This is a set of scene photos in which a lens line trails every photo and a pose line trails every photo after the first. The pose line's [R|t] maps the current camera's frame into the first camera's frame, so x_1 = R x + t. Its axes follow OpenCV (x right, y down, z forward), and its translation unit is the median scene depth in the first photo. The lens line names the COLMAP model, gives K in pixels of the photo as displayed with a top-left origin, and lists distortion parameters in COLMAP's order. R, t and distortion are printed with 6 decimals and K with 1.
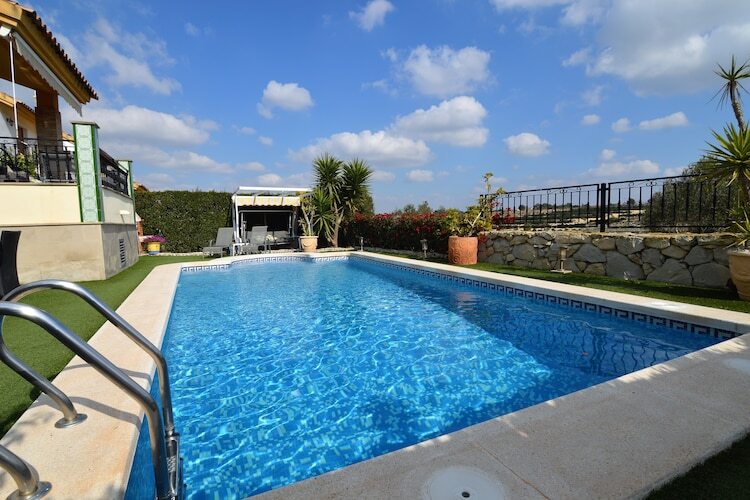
lens RADIAL K [[373.1, 0, 359.0], [0, 373.1, 263.8], [0, 0, 1]] dist [-0.025799, -0.004272]
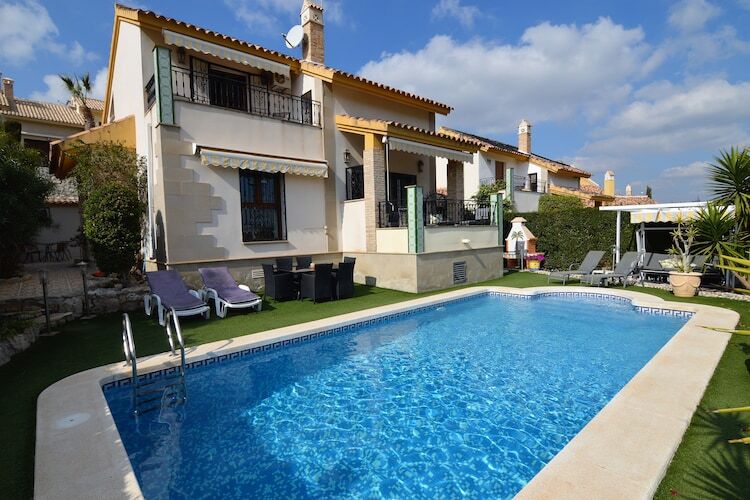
lens RADIAL K [[373.1, 0, 373.9], [0, 373.1, 250.2], [0, 0, 1]] dist [-0.025799, -0.004272]
pose [[0.286812, 0.063447, -0.955884, 0.647696], [-0.080032, 0.995903, 0.042090, -0.176535], [0.954638, 0.064429, 0.290714, 0.425683]]
